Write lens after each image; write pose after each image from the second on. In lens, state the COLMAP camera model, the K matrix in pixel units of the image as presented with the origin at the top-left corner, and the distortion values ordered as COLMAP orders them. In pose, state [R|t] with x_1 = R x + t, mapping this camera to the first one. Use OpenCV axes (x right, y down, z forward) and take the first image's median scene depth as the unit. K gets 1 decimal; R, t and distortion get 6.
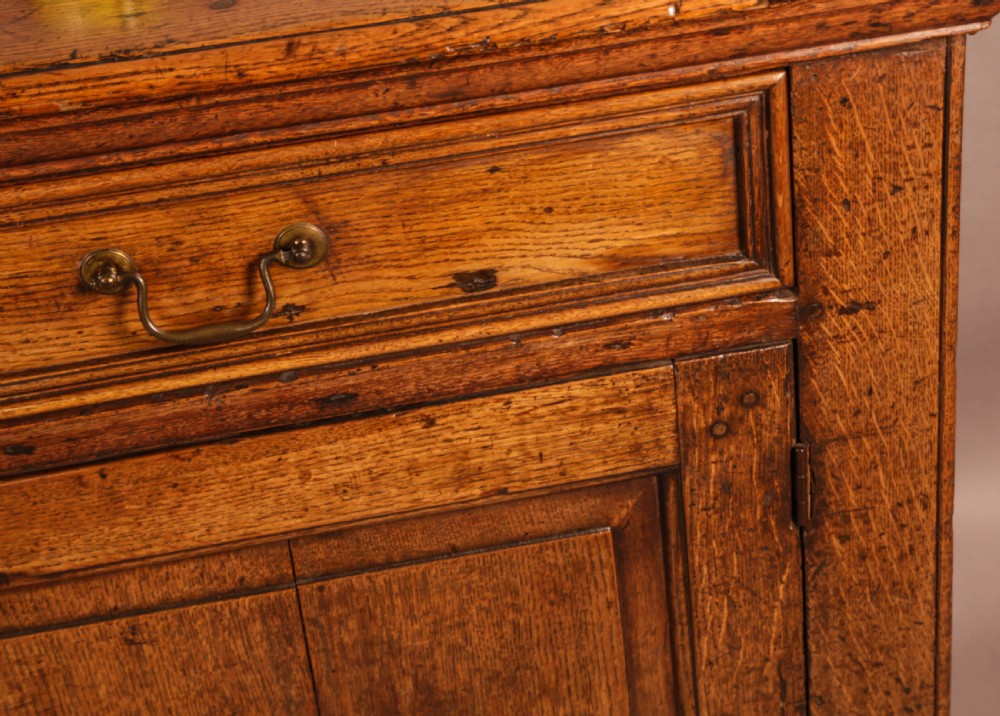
lens RADIAL K [[1991.4, 0, 597.2], [0, 1991.4, 249.3], [0, 0, 1]] dist [0.145294, 0.000000]
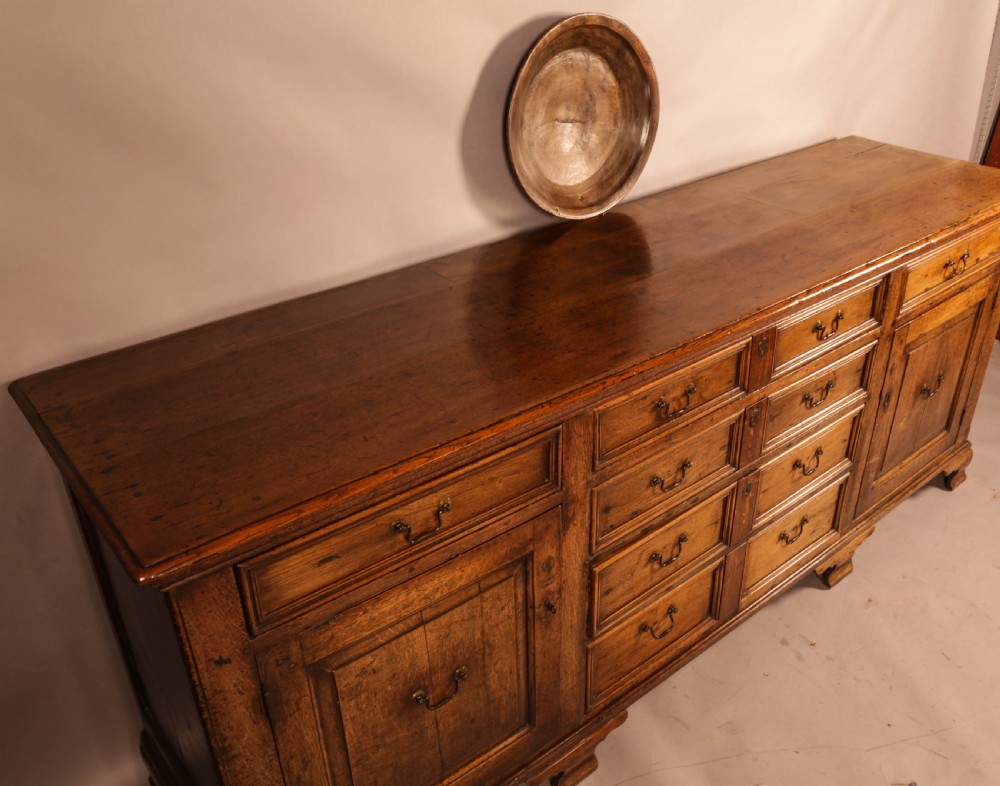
lens RADIAL K [[899.9, 0, 505.4], [0, 899.9, 399.7], [0, 0, 1]] dist [-0.079495, 0.038069]
pose [[0.864842, -0.200952, 0.460073, -2.196784], [0.236504, 0.971419, -0.020278, 0.121550], [-0.442848, 0.126346, 0.887650, -0.437672]]
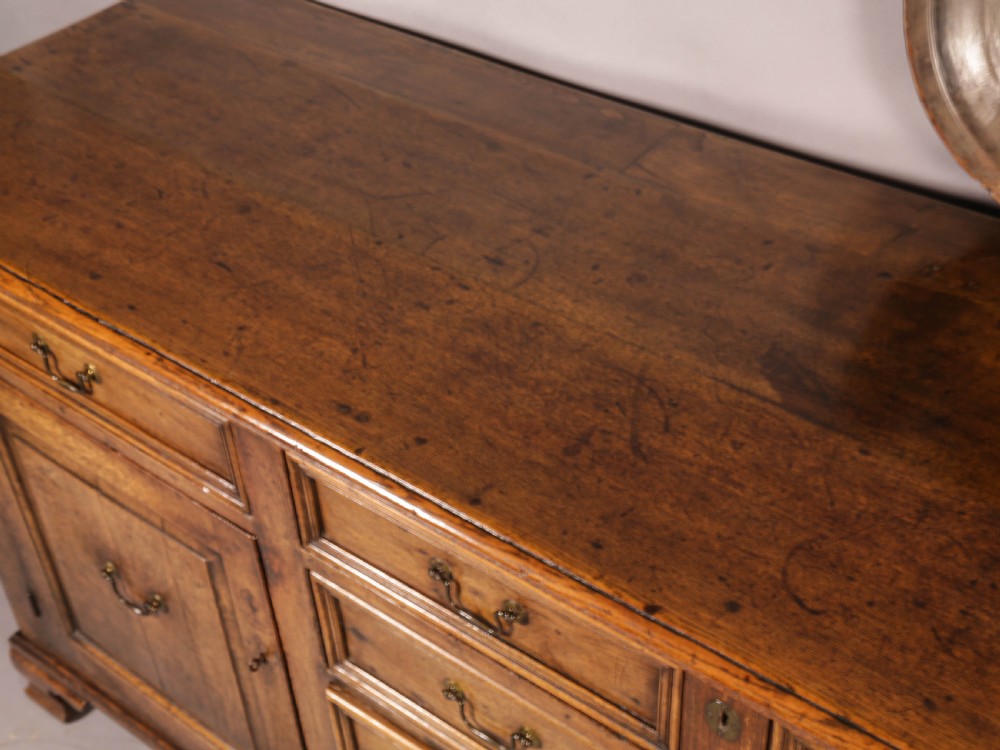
lens RADIAL K [[1331.5, 0, 506.2], [0, 1331.5, 371.0], [0, 0, 1]] dist [0.084574, 0.000000]
pose [[0.686174, 0.486626, -0.540703, -0.658905], [-0.387995, 0.873572, 0.293823, -0.344505], [0.615325, 0.008177, 0.788231, -0.016633]]
